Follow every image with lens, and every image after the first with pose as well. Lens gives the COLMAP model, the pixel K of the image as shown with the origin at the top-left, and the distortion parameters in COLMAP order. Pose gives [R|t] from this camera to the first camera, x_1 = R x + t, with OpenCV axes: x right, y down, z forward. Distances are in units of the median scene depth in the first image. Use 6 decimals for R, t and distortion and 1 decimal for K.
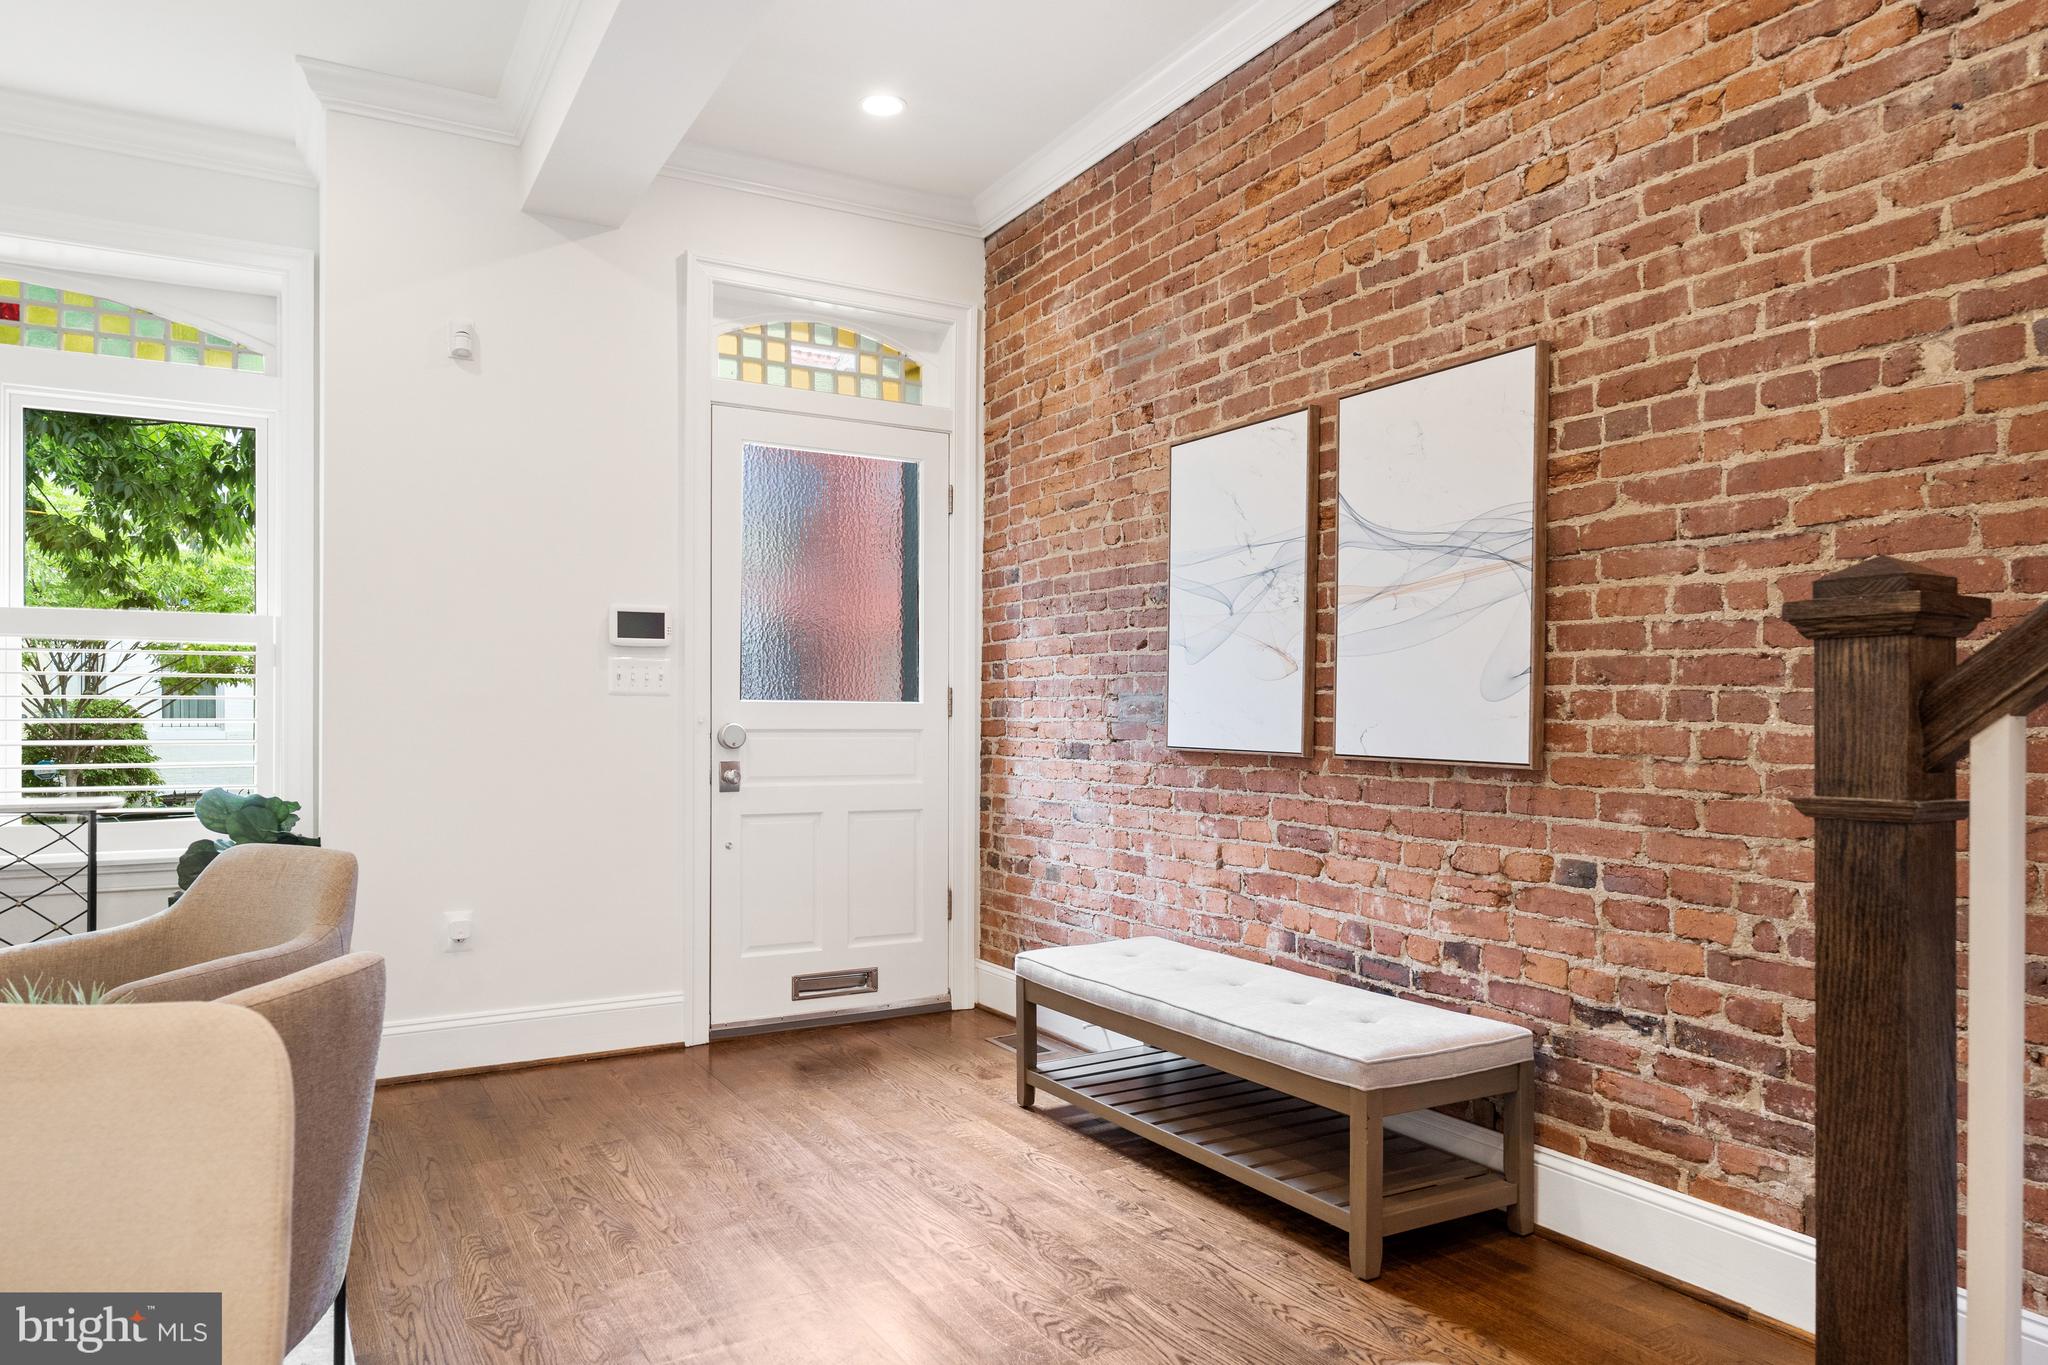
lens RADIAL K [[1307.9, 0, 1016.4], [0, 1307.9, 727.7], [0, 0, 1]] dist [-0.003340, -0.001708]
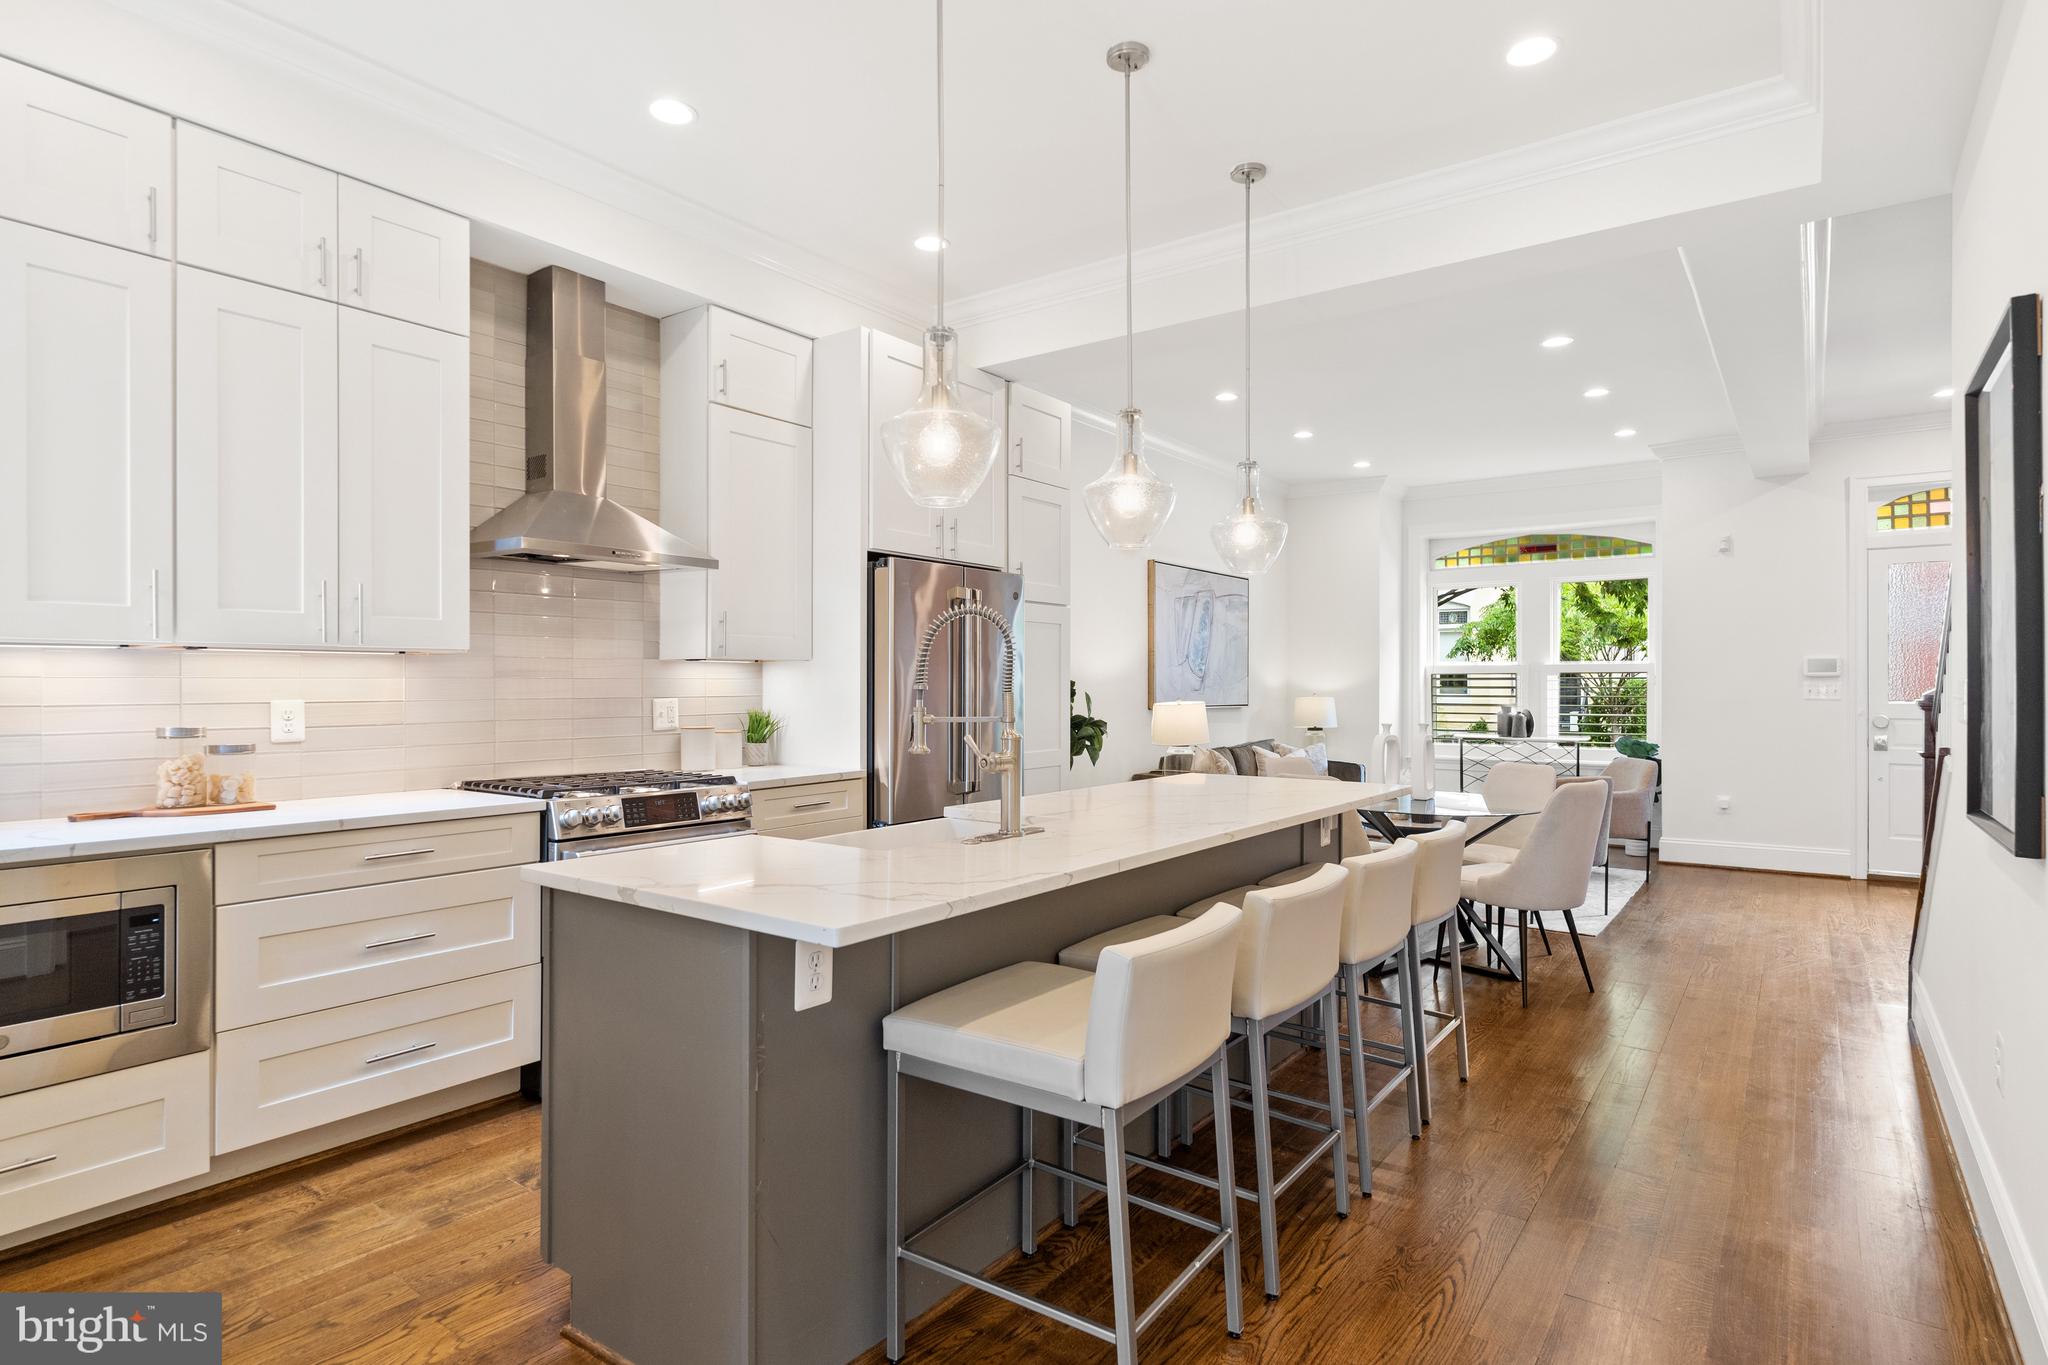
lens RADIAL K [[1047.4, 0, 1027.1], [0, 1047.4, 668.6], [0, 0, 1]] dist [-0.009053, -0.001300]
pose [[0.411334, -0.014783, -0.911365, 0.720183], [-0.006520, 0.999795, -0.019160, -0.035706], [0.911461, 0.013823, 0.411153, -0.836471]]
